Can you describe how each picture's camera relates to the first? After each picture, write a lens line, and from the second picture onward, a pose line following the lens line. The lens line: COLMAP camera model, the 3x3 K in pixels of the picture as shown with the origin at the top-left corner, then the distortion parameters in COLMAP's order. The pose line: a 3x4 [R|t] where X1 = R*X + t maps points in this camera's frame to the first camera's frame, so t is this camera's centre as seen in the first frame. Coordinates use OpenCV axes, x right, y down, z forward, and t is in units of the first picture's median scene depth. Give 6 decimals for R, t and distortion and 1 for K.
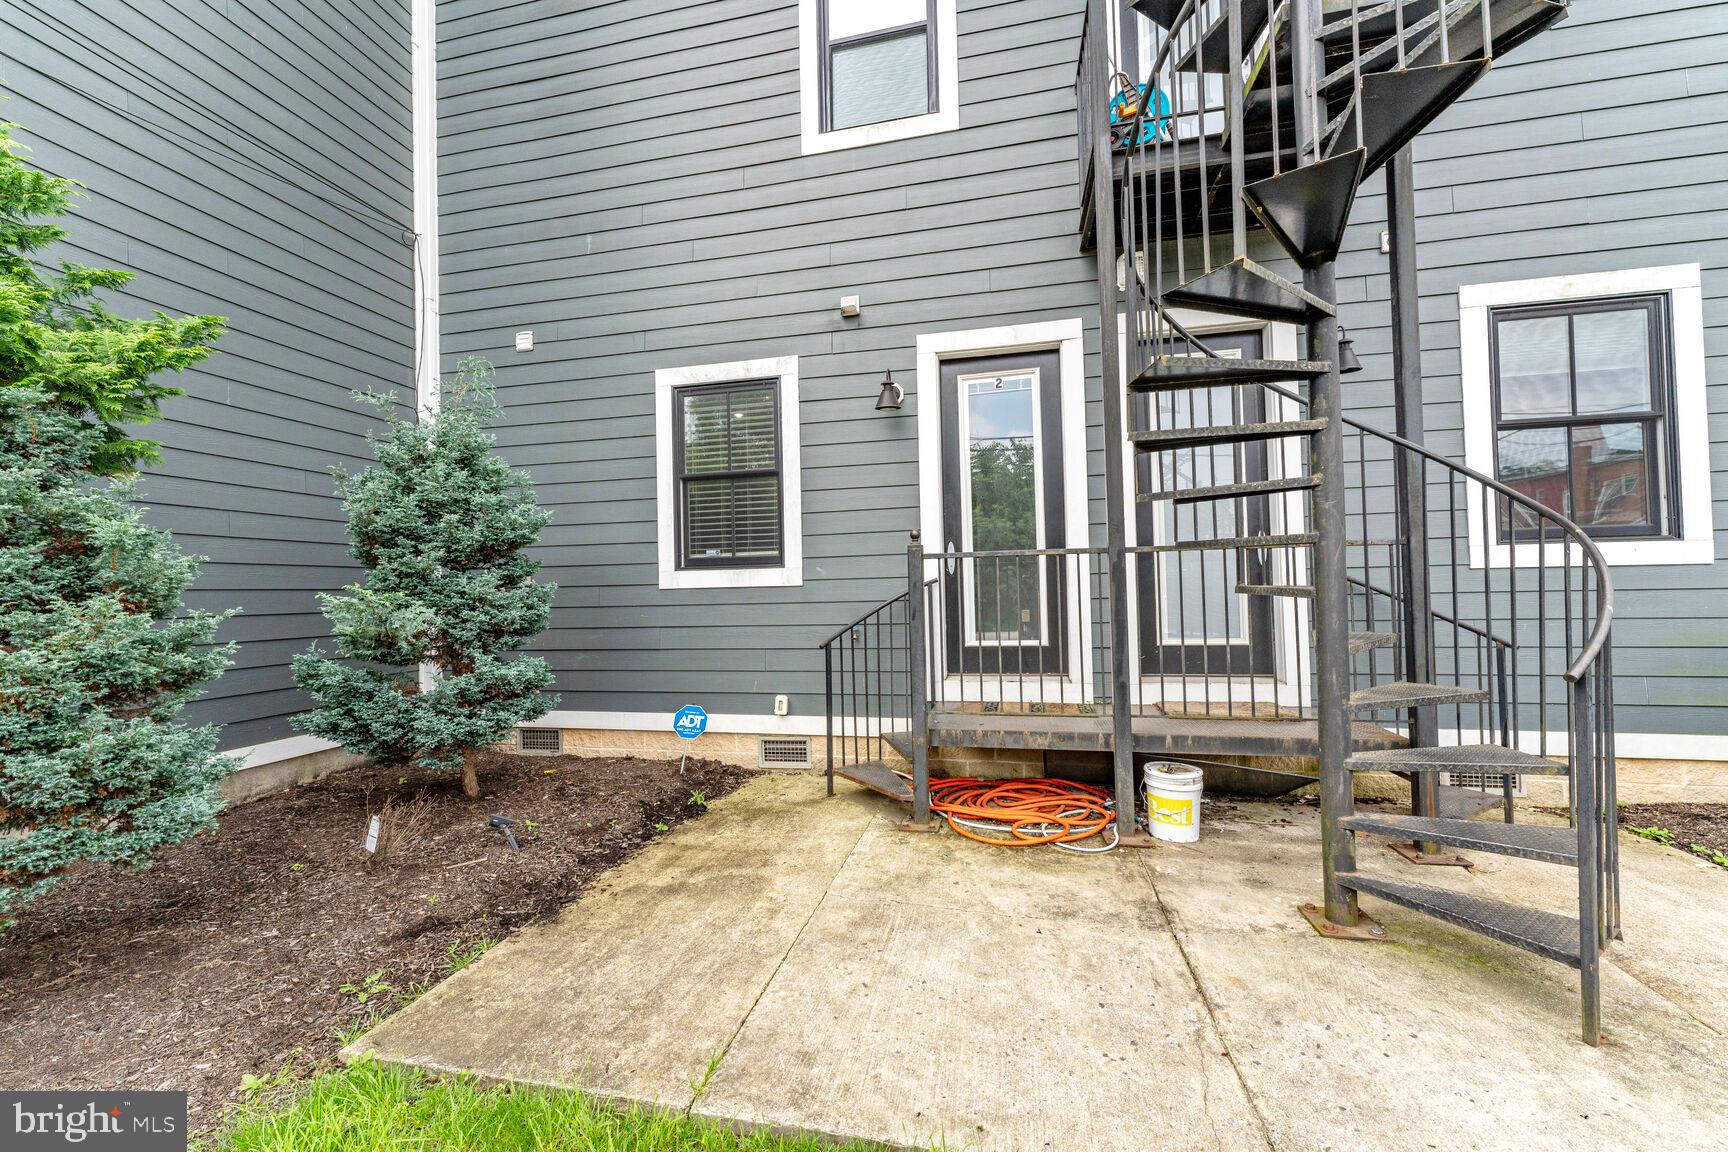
lens RADIAL K [[684.3, 0, 865.4], [0, 684.3, 581.9], [0, 0, 1]] dist [-0.003264, 0.000399]
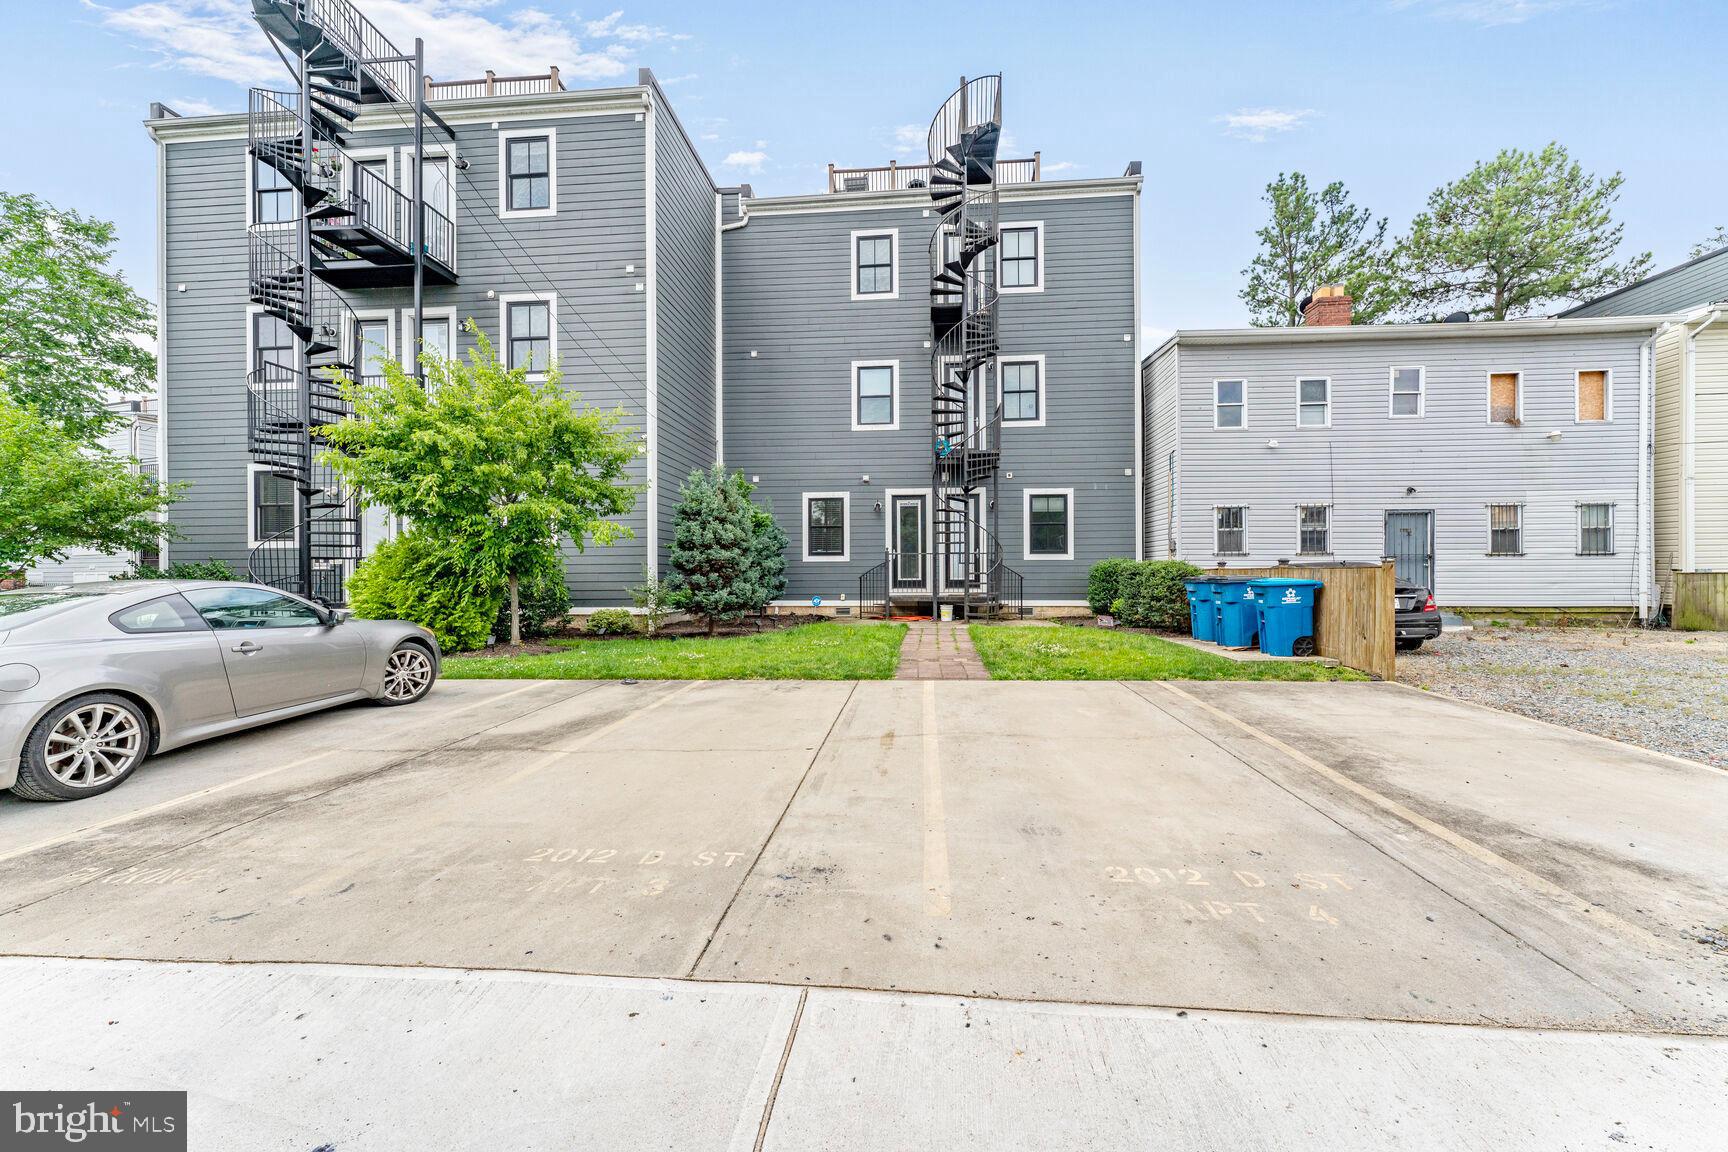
lens RADIAL K [[684.3, 0, 867.2], [0, 684.3, 573.5], [0, 0, 1]] dist [-0.003264, 0.000399]
pose [[0.993223, 0.019055, 0.114651, -0.386956], [-0.020034, 0.999772, 0.007394, 0.037296], [-0.114484, -0.009641, 0.993378, -2.306257]]
